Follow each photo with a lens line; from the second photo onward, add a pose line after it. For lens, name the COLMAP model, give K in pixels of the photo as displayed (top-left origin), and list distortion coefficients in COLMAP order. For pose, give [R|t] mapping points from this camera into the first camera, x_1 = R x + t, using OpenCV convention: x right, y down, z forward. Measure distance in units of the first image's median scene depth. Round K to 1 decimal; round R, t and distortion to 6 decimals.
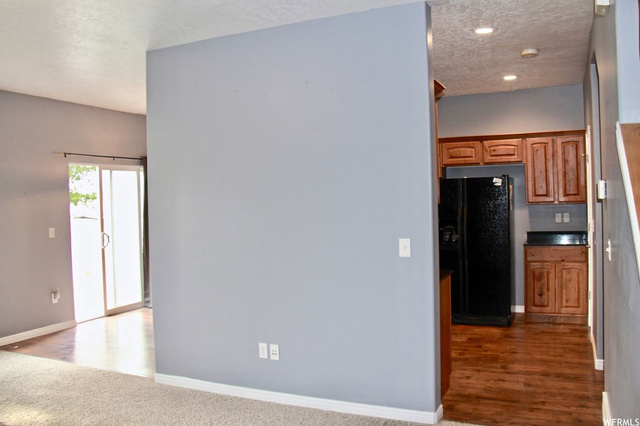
lens RADIAL K [[541.8, 0, 320.0], [0, 541.8, 213.0], [0, 0, 1]] dist [-0.195267, 0.176375]
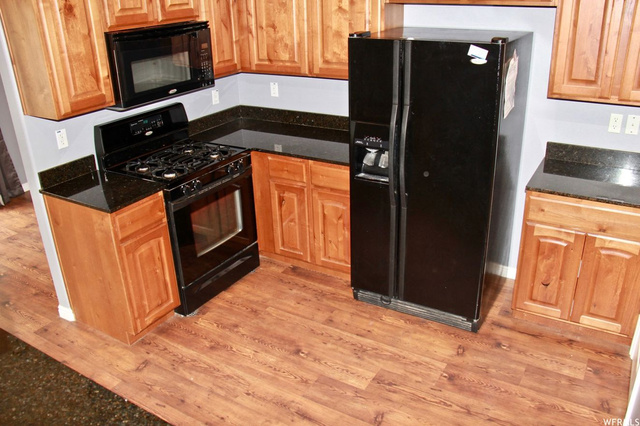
lens RADIAL K [[541.8, 0, 320.0], [0, 541.8, 213.0], [0, 0, 1]] dist [-0.195267, 0.176375]
pose [[0.993624, 0.045044, -0.103356, 0.211221], [-0.002329, 0.924731, 0.380615, -0.084596], [0.112721, -0.377947, 0.918940, 0.446591]]
